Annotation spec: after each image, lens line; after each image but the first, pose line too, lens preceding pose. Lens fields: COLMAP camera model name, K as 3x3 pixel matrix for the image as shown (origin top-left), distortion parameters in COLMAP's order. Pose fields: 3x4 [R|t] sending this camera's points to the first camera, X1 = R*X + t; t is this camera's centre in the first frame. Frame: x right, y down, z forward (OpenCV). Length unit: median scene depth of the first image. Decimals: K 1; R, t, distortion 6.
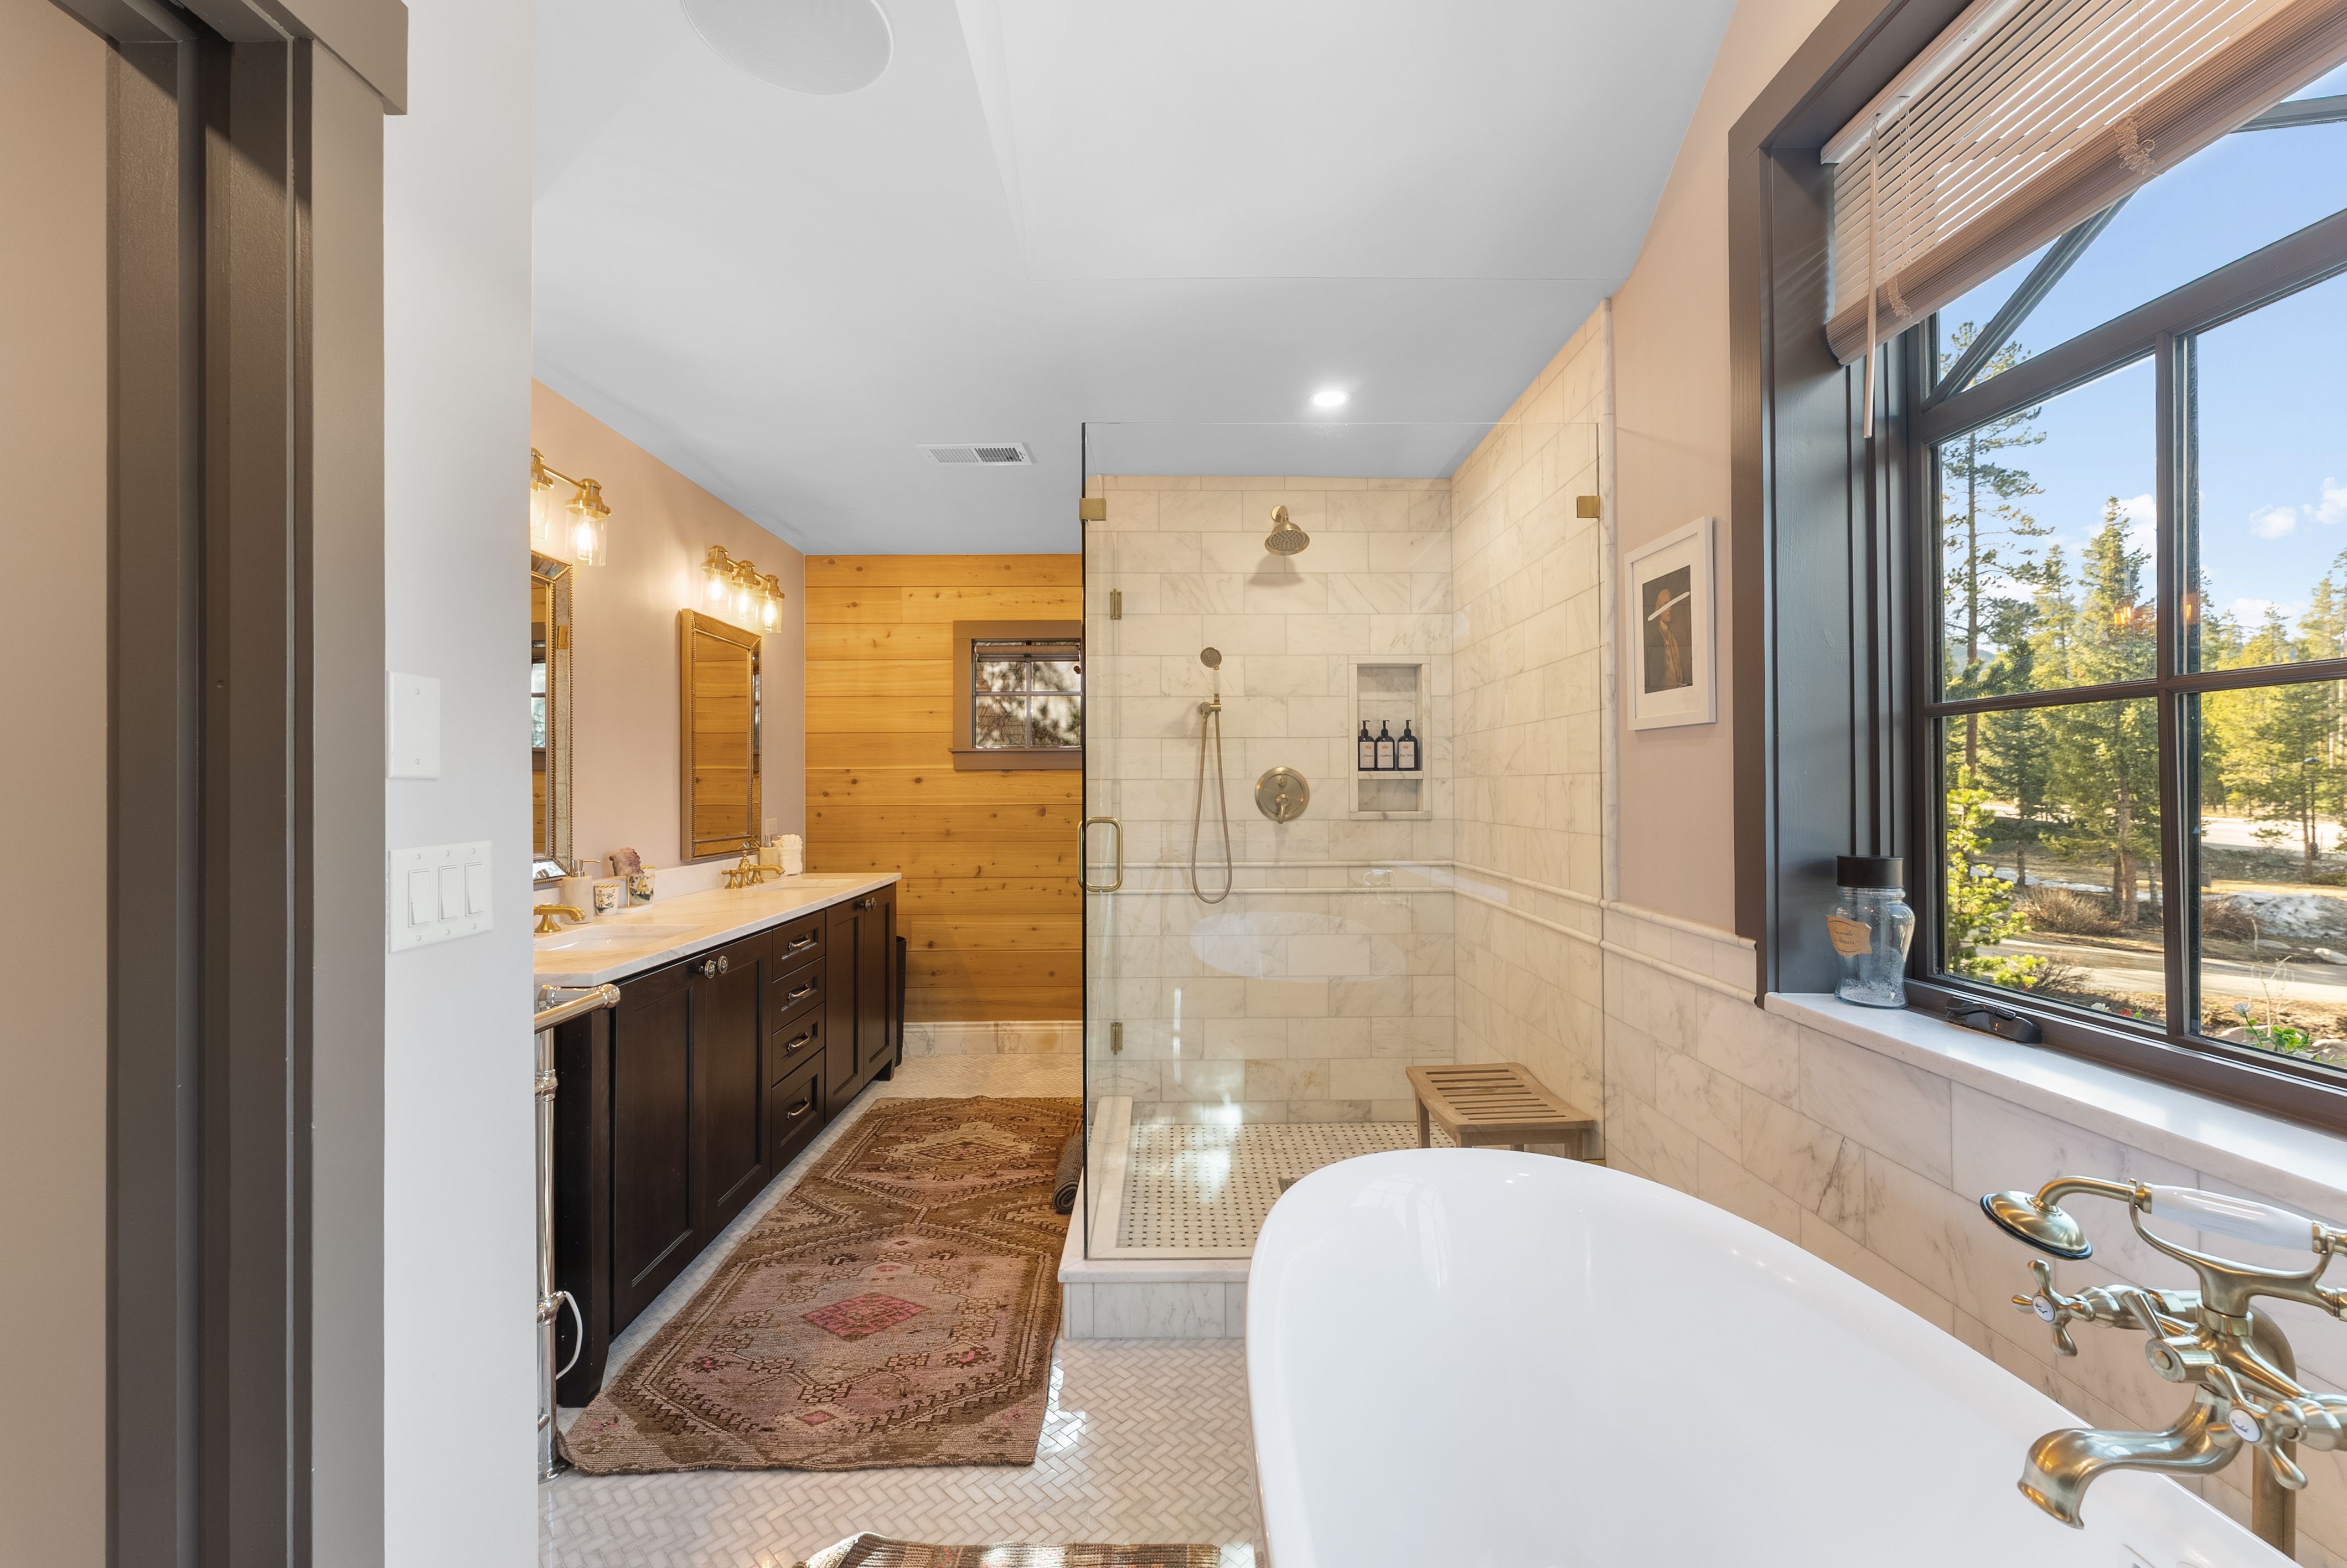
lens RADIAL K [[959.6, 0, 1180.1], [0, 959.6, 780.8], [0, 0, 1]] dist [-0.002314, 0.001397]
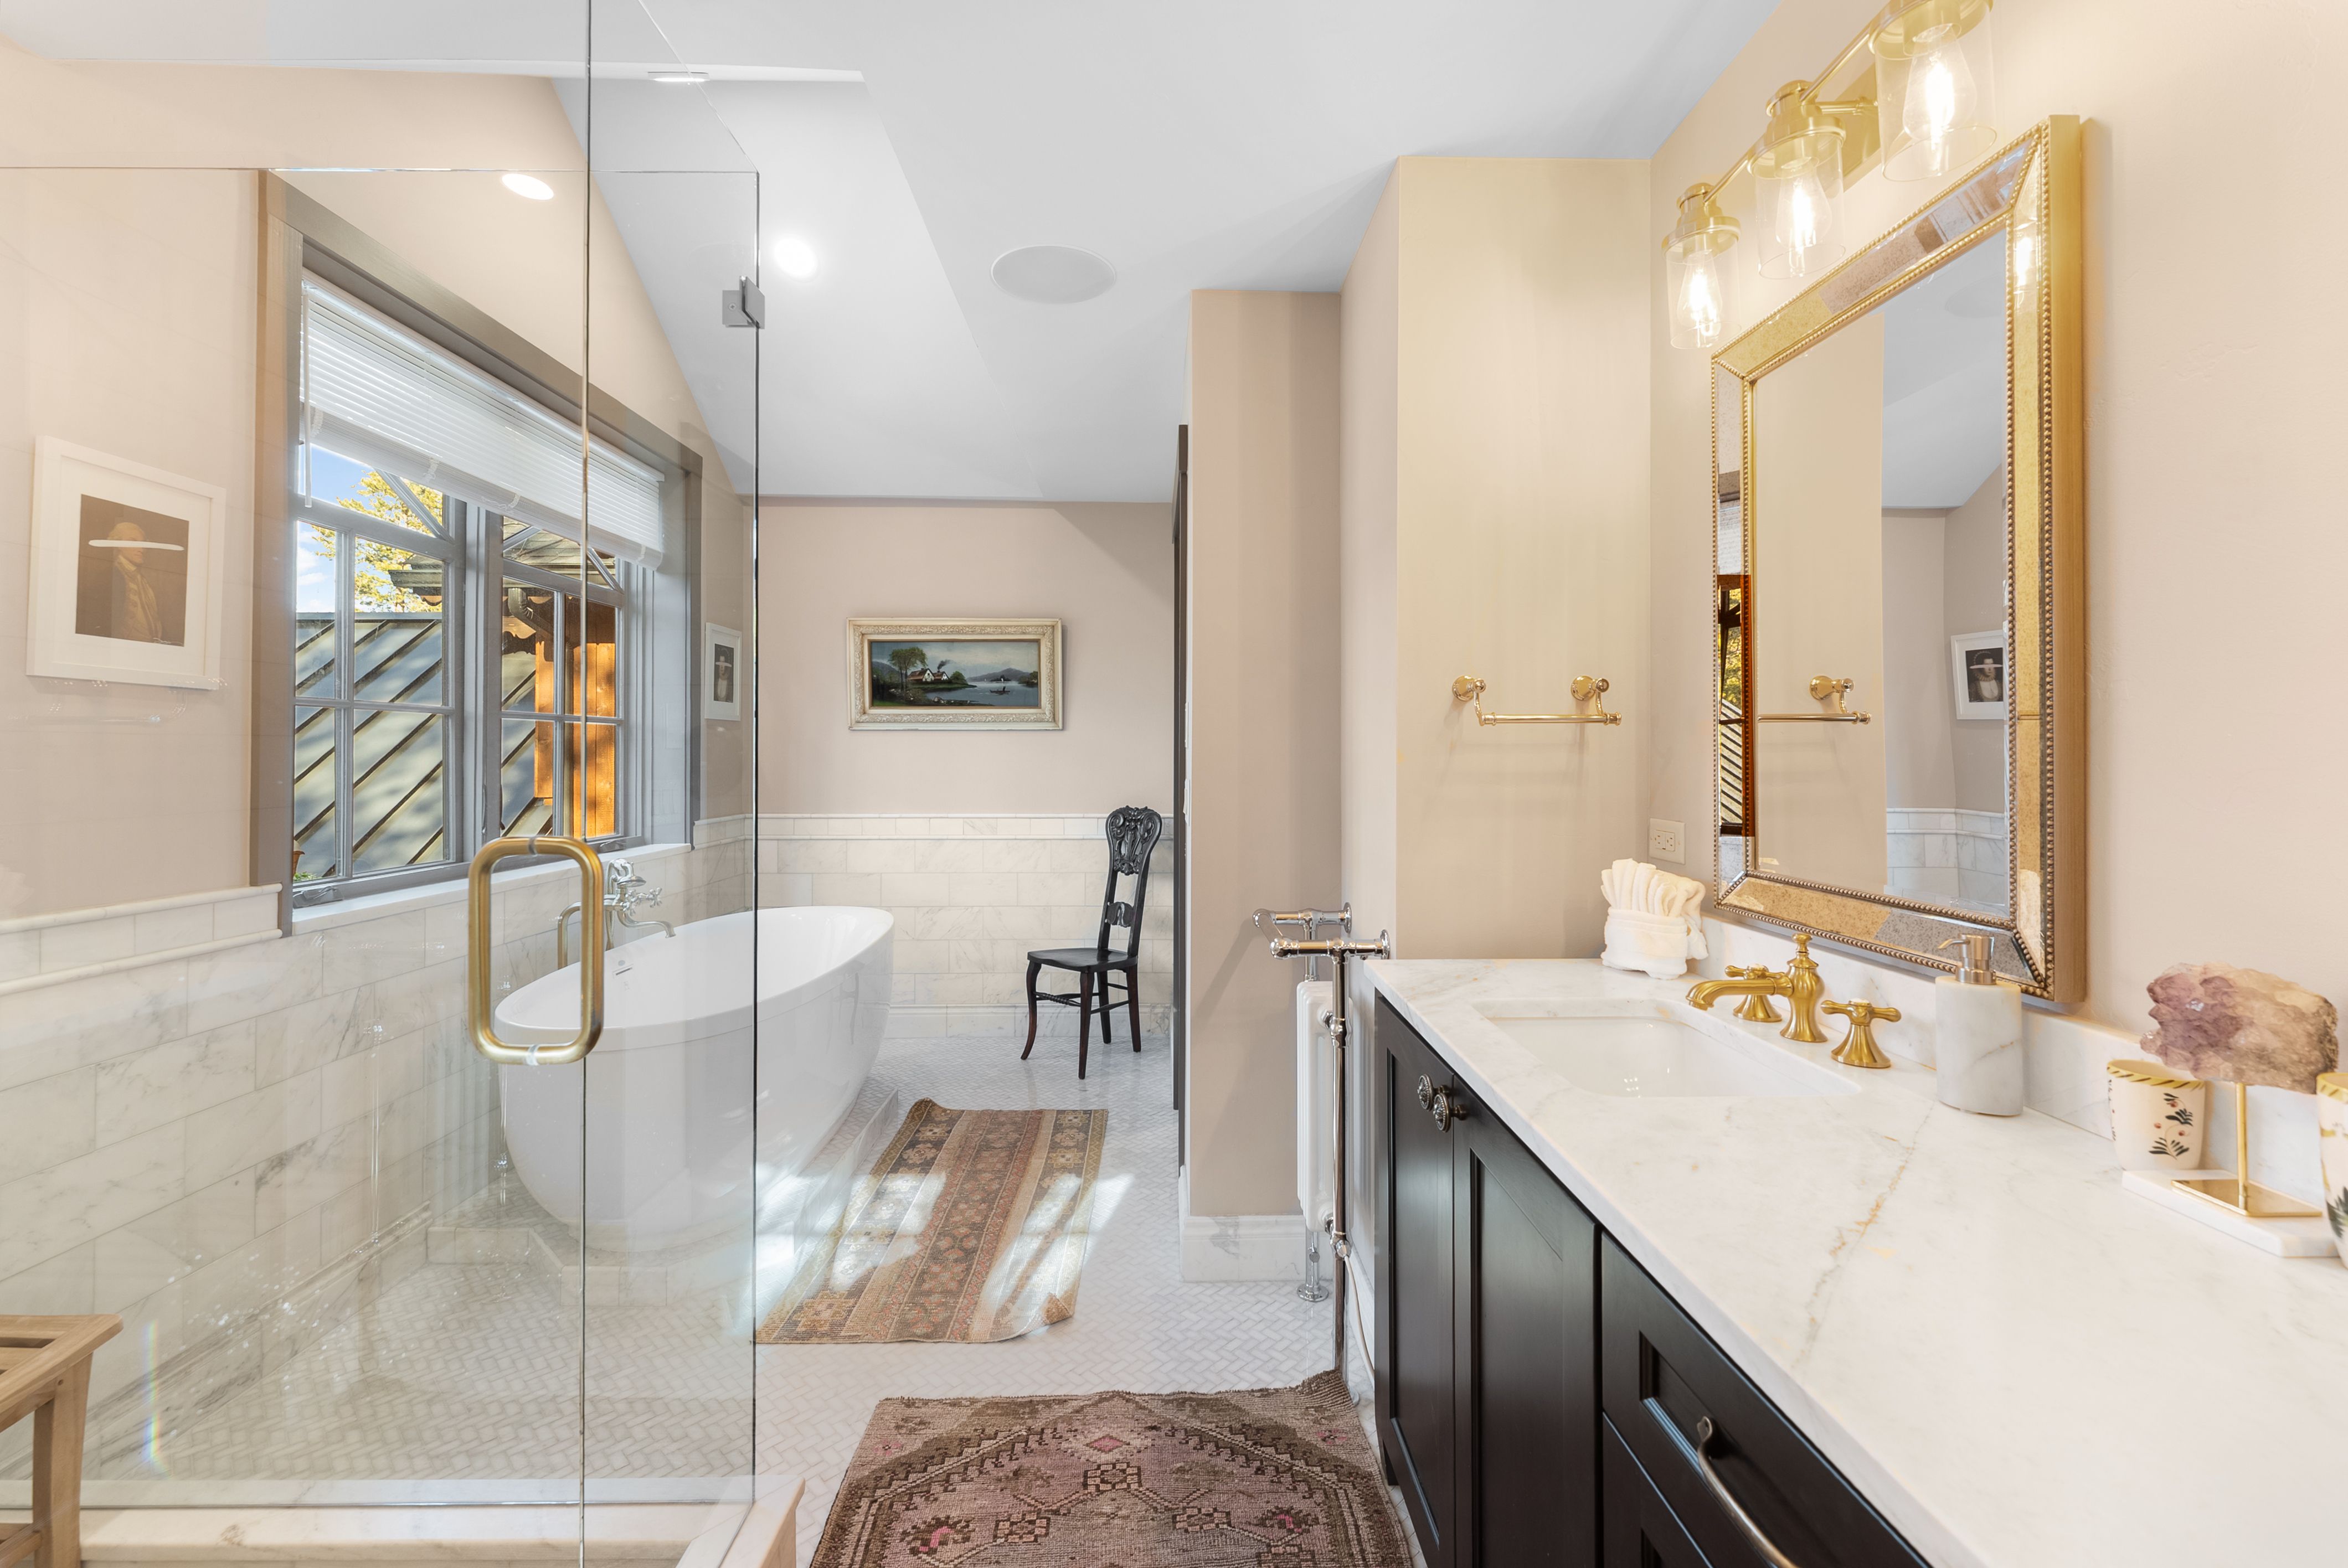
lens RADIAL K [[960.0, 0, 1166.7], [0, 960.0, 758.7], [0, 0, 1]] dist [-0.002314, 0.001397]
pose [[-0.999979, 0.001508, -0.006253, -0.417924], [0.001549, 0.999977, -0.006540, 0.019217], [0.006243, -0.006549, -0.999959, 1.857675]]
